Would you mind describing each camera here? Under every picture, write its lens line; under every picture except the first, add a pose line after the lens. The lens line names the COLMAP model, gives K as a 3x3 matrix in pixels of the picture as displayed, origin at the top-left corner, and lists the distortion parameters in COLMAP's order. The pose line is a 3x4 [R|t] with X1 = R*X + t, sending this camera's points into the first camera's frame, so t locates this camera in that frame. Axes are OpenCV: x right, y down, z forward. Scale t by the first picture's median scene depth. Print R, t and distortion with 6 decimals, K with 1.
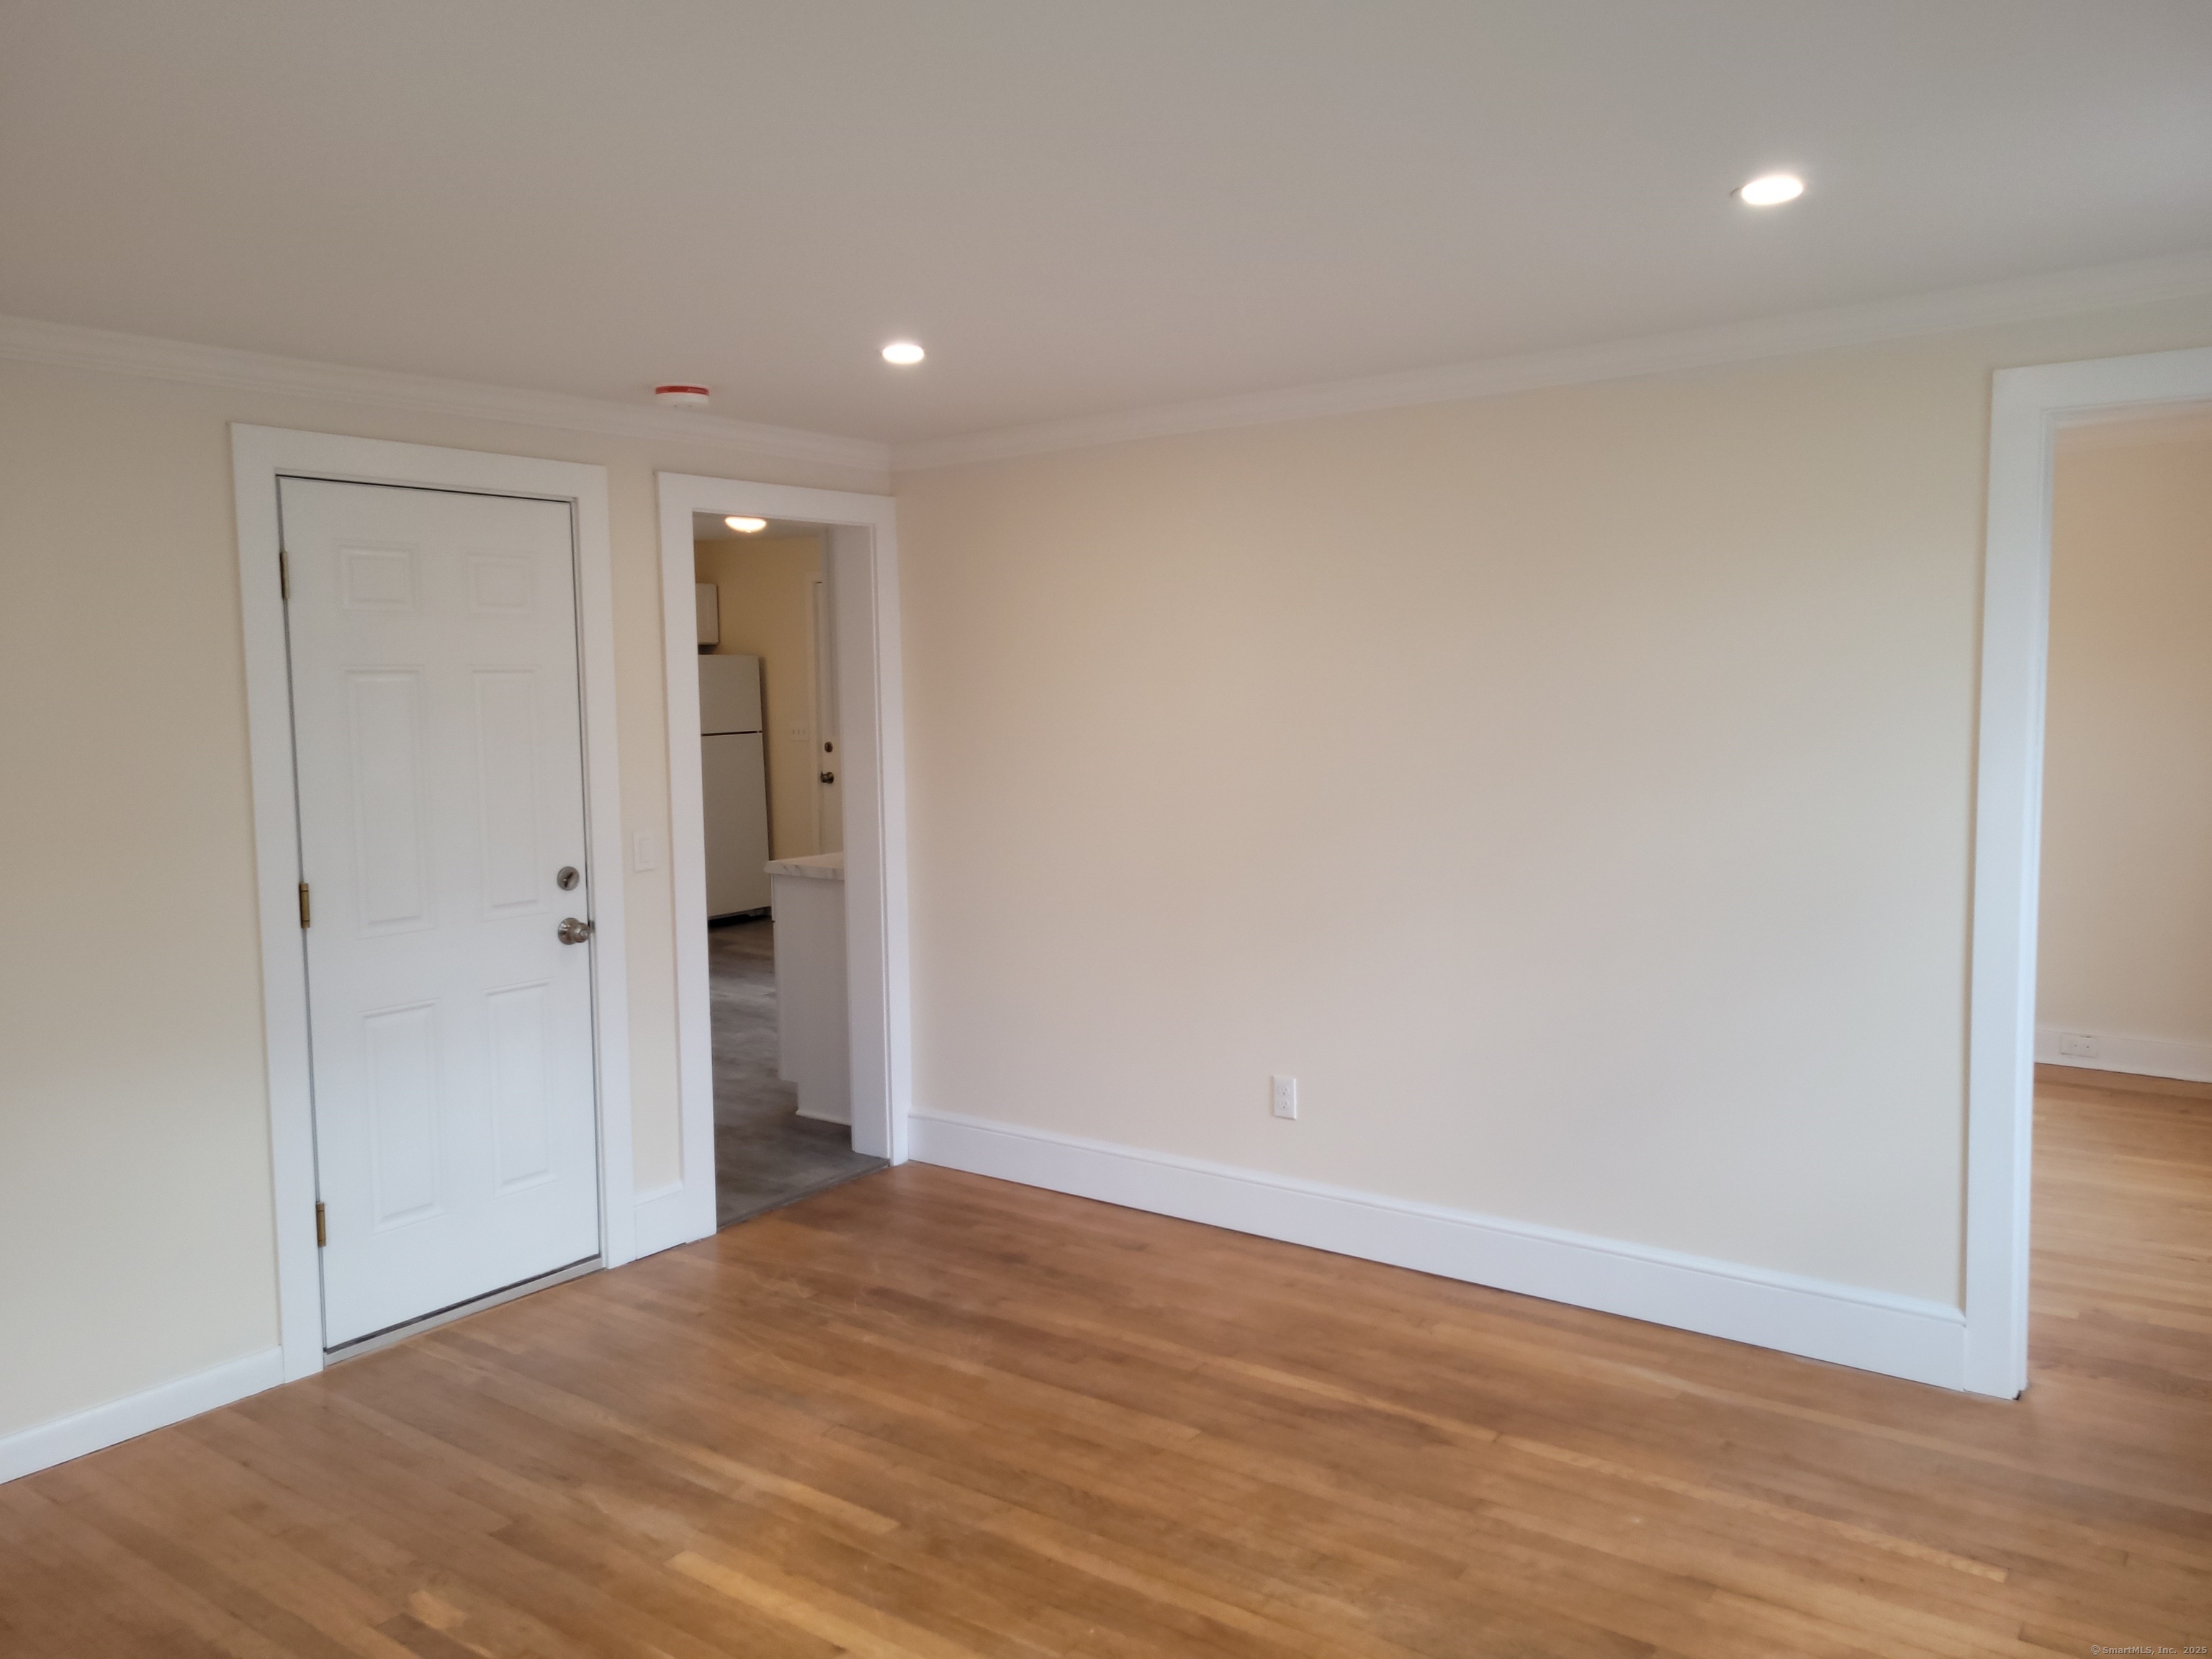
lens RADIAL K [[1676.2, 0, 1102.4], [0, 1676.2, 831.3], [0, 0, 1]] dist [0.011897, 0.002287]
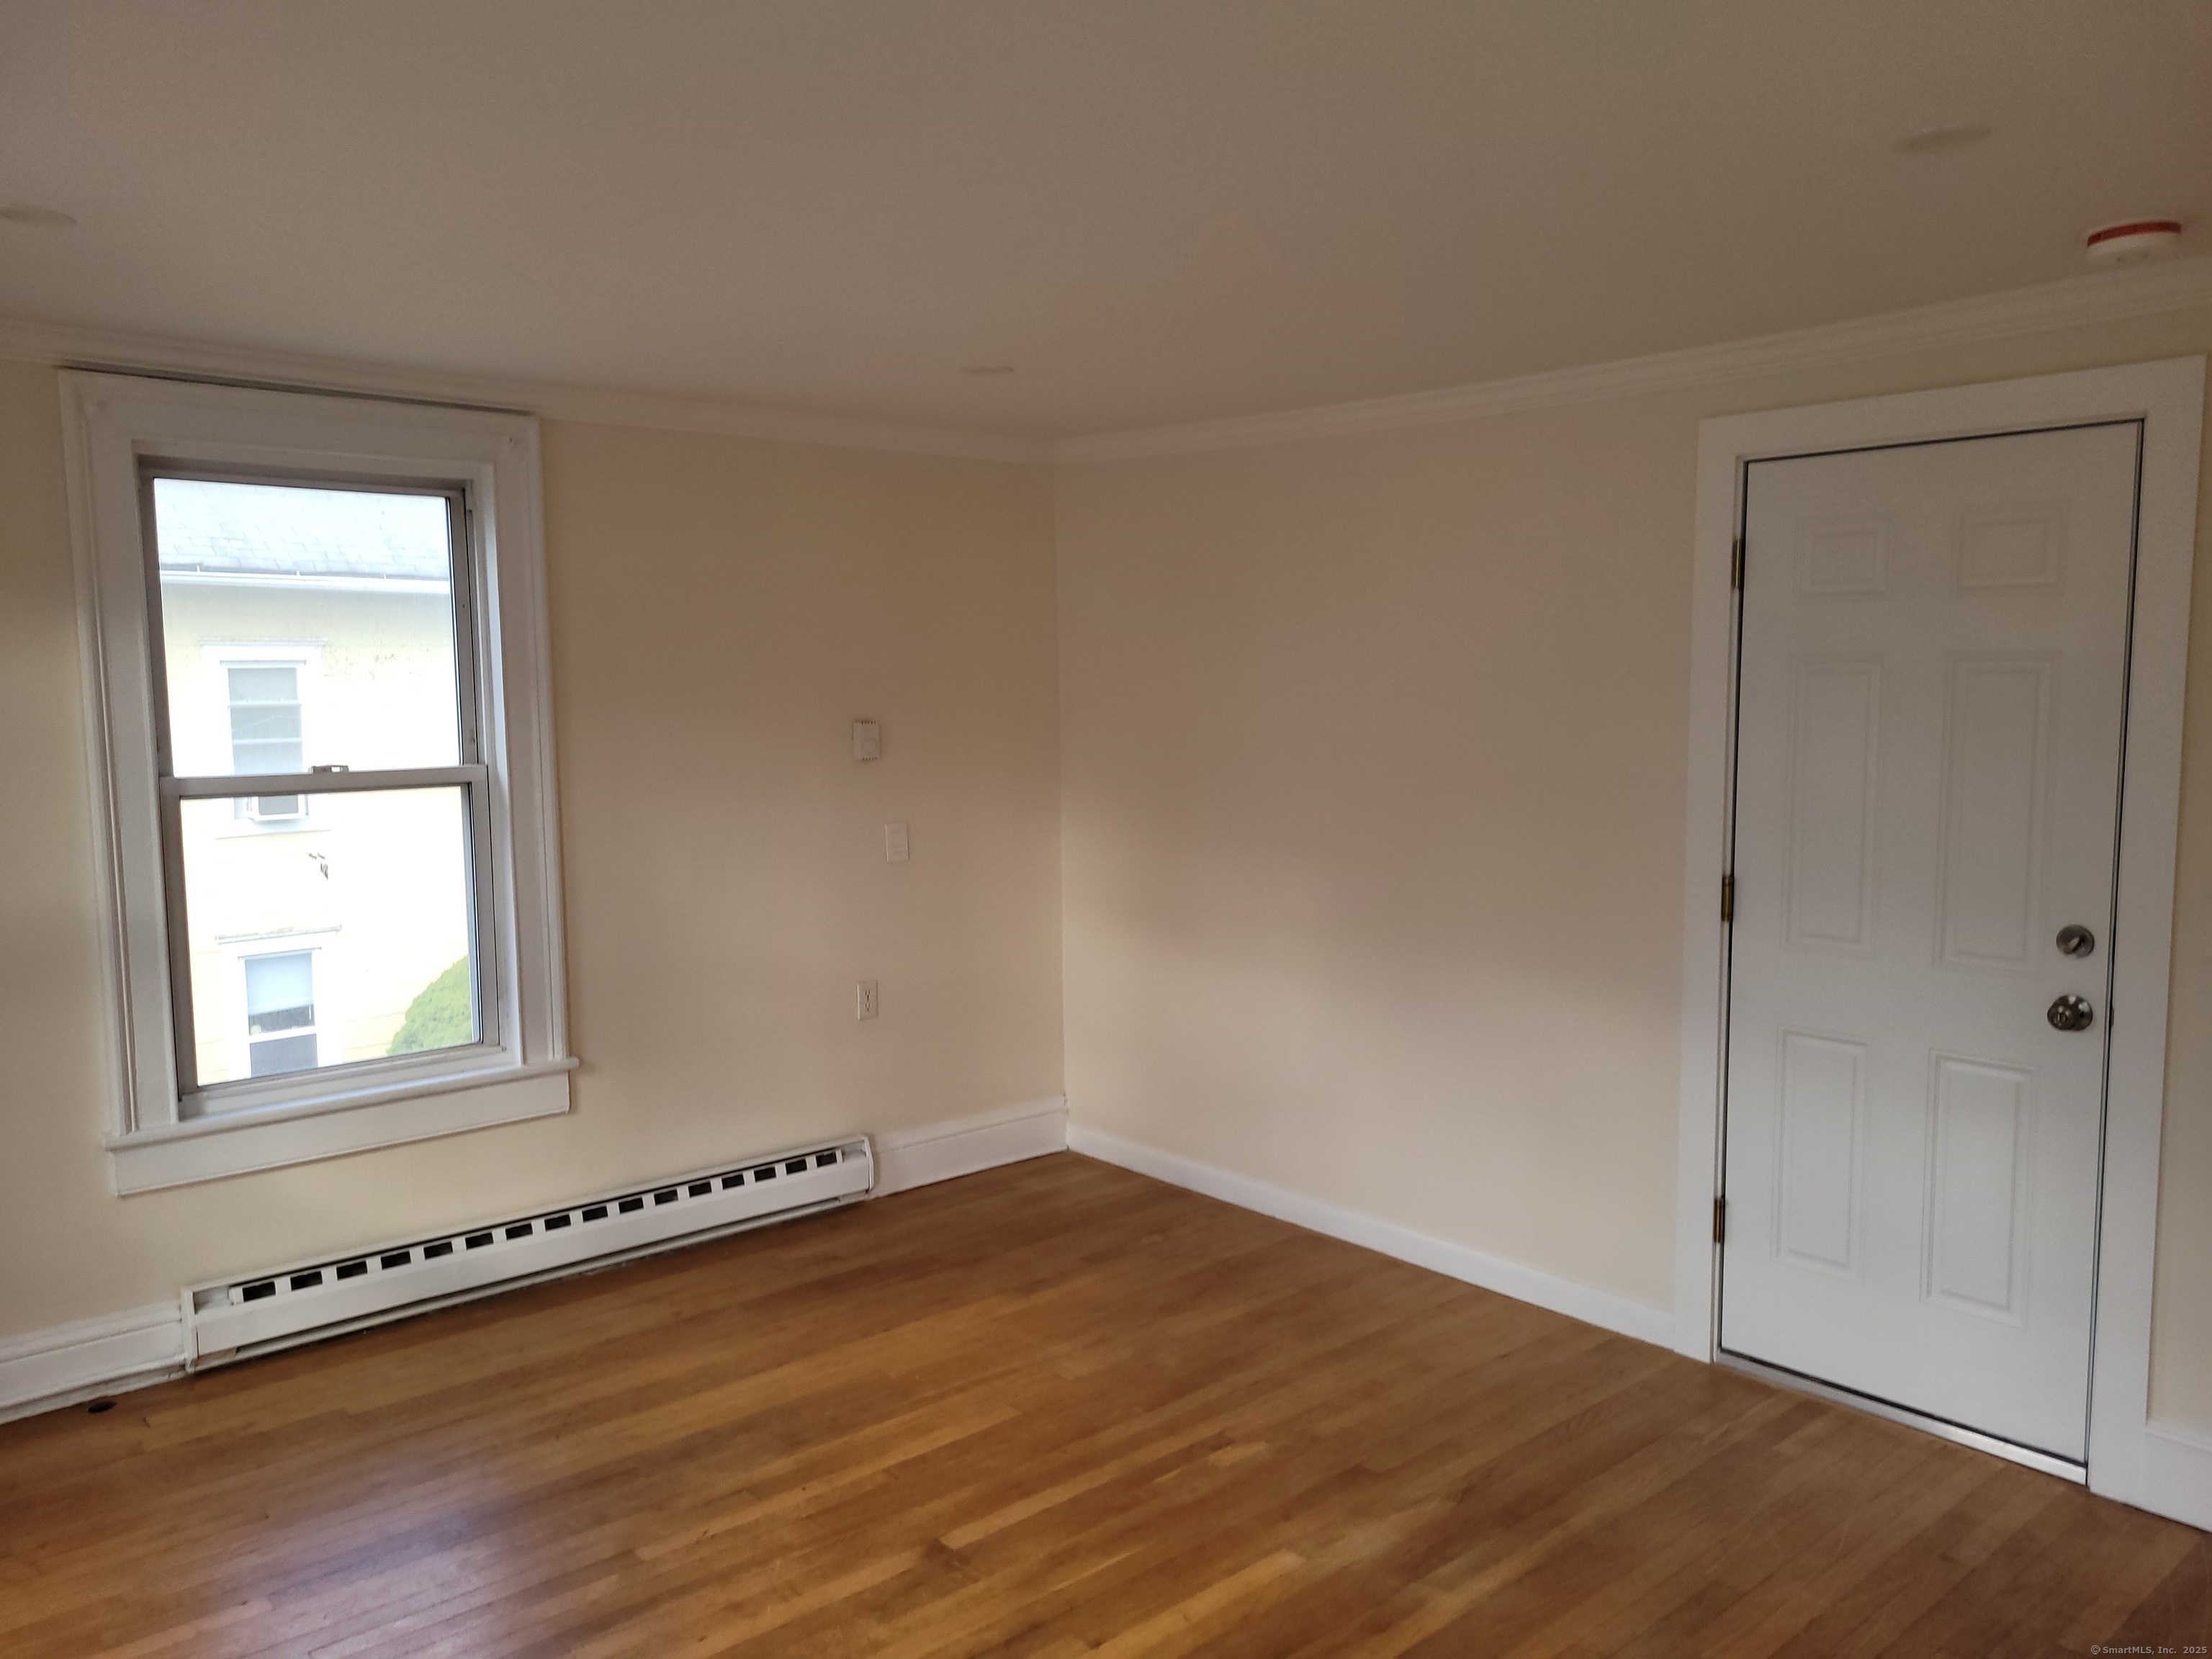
lens RADIAL K [[1676.2, 0, 1102.4], [0, 1676.2, 831.3], [0, 0, 1]] dist [0.011897, 0.002287]
pose [[-0.215791, 0.111145, -0.970093, 0.585346], [-0.084121, 0.987691, 0.131873, -0.098542], [0.972809, 0.110062, -0.203786, 0.879820]]
